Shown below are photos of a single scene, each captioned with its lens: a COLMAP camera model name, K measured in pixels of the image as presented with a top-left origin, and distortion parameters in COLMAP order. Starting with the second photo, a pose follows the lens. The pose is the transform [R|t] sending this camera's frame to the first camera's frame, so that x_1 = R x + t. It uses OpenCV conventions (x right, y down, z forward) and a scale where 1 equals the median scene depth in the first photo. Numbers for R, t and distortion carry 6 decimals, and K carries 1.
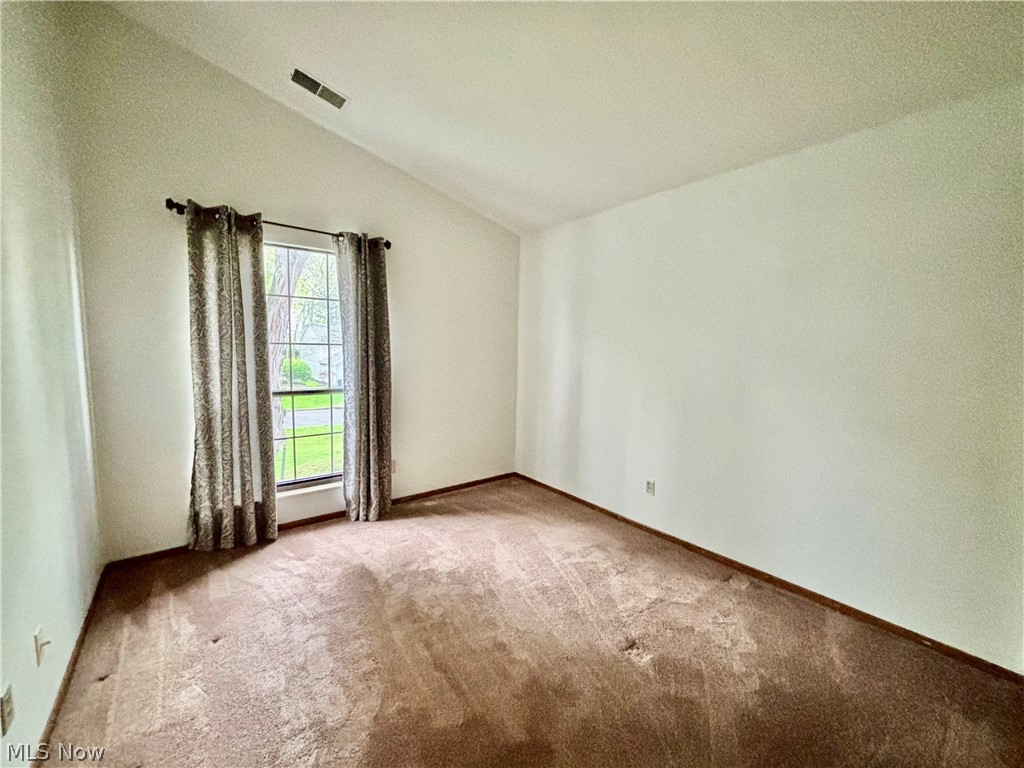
lens RADIAL K [[411.2, 0, 513.4], [0, 411.2, 383.3], [0, 0, 1]] dist [-0.001451, -0.001324]
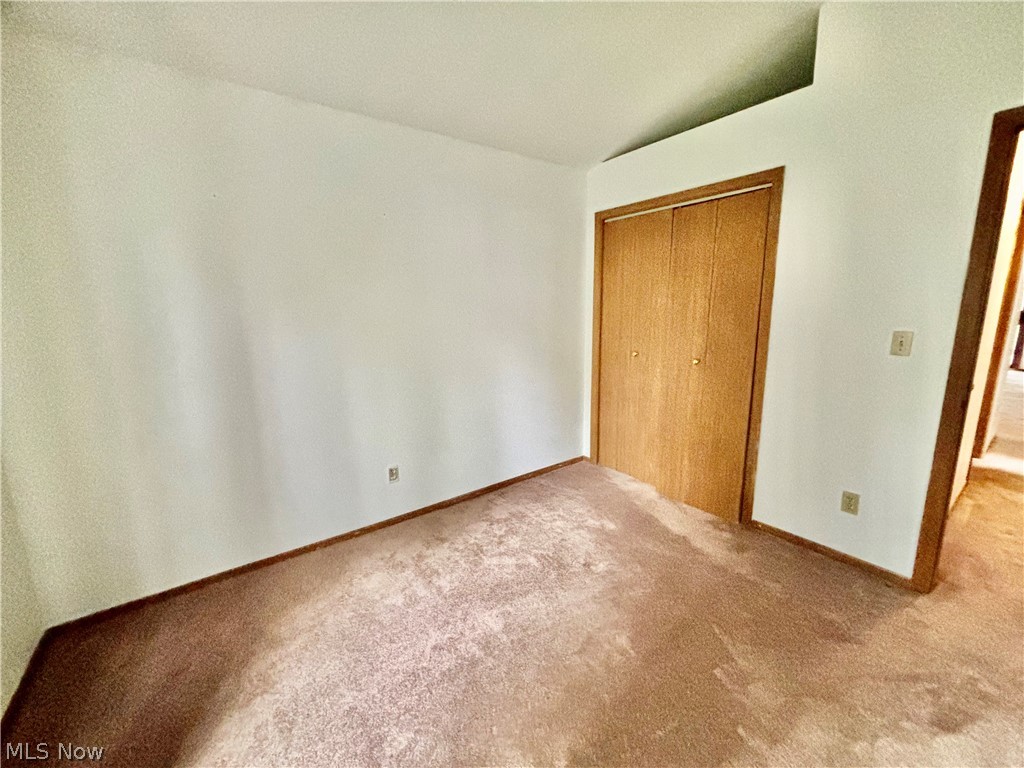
lens RADIAL K [[411.2, 0, 513.9], [0, 411.2, 385.3], [0, 0, 1]] dist [-0.001451, -0.001324]
pose [[-0.006578, -0.184916, 0.982732, -0.495634], [0.104353, 0.977261, 0.184585, -0.066840], [-0.994519, 0.103765, 0.012868, 0.713363]]
